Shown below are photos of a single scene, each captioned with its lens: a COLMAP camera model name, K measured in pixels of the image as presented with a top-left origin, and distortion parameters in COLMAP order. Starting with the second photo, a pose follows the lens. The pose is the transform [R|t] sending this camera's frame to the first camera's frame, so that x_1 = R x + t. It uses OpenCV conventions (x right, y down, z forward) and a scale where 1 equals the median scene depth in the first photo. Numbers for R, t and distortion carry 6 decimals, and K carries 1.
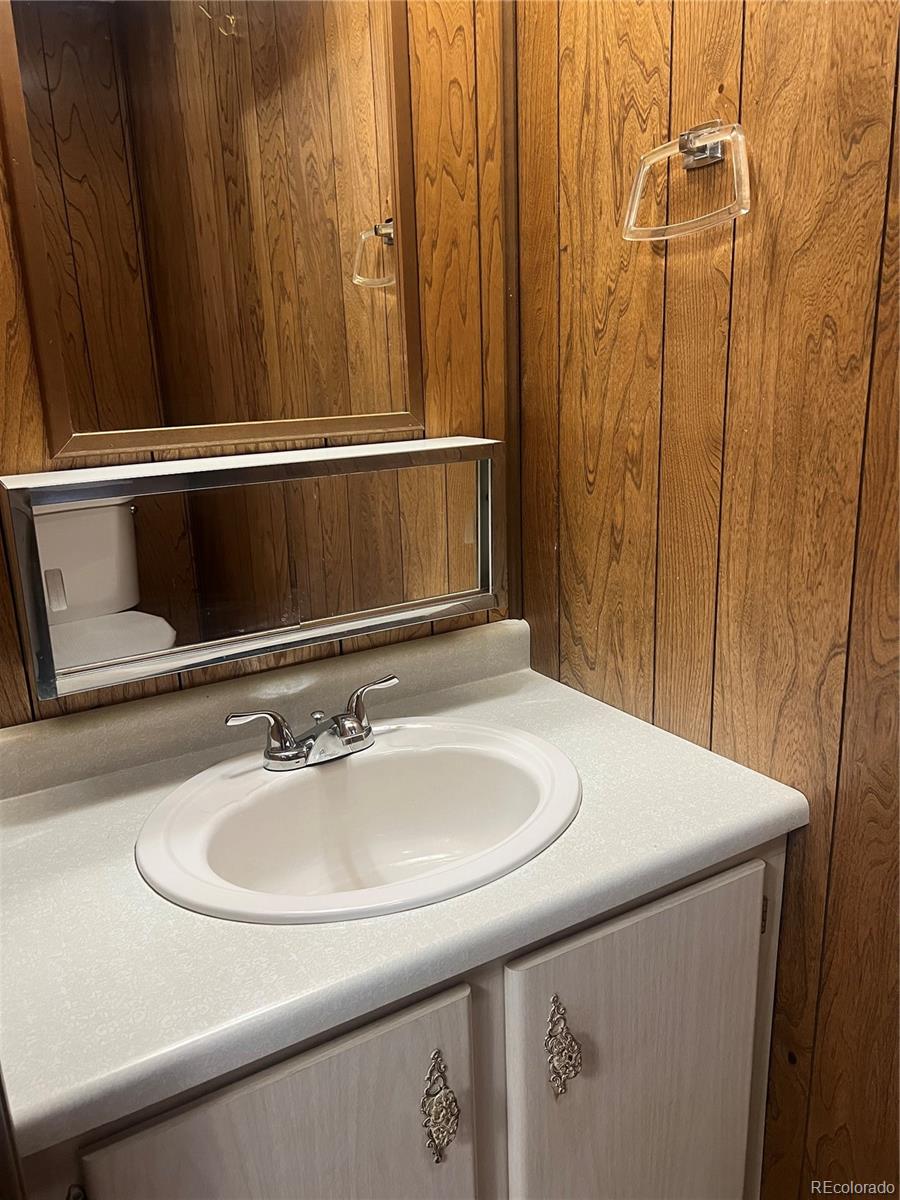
lens RADIAL K [[901.6, 0, 456.0], [0, 901.6, 604.2], [0, 0, 1]] dist [0.003192, -0.004892]
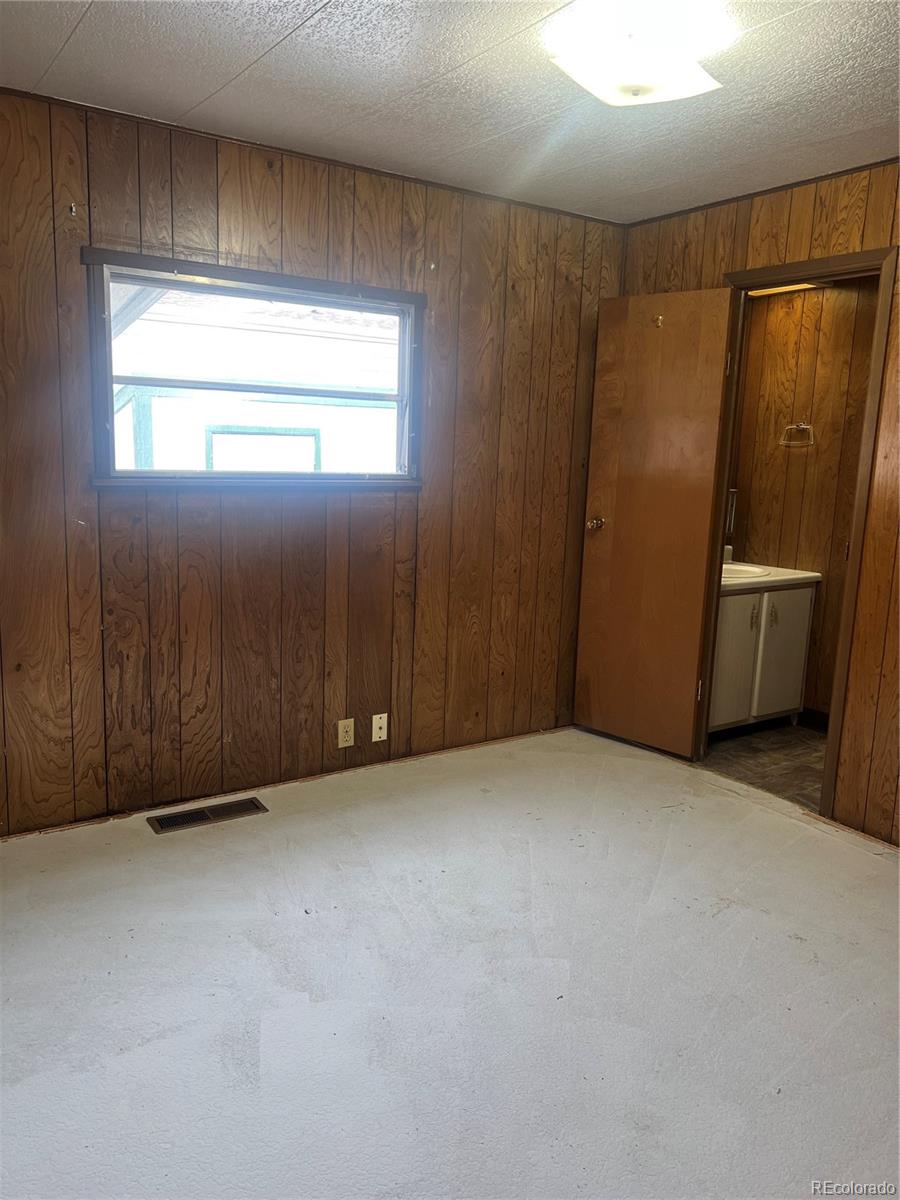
lens RADIAL K [[901.6, 0, 444.9], [0, 901.6, 600.8], [0, 0, 1]] dist [0.003192, -0.004892]
pose [[0.996813, 0.058239, 0.054509, -1.567757], [-0.052354, 0.993221, -0.103785, 0.849043], [-0.060183, 0.100601, 0.993105, -3.032846]]
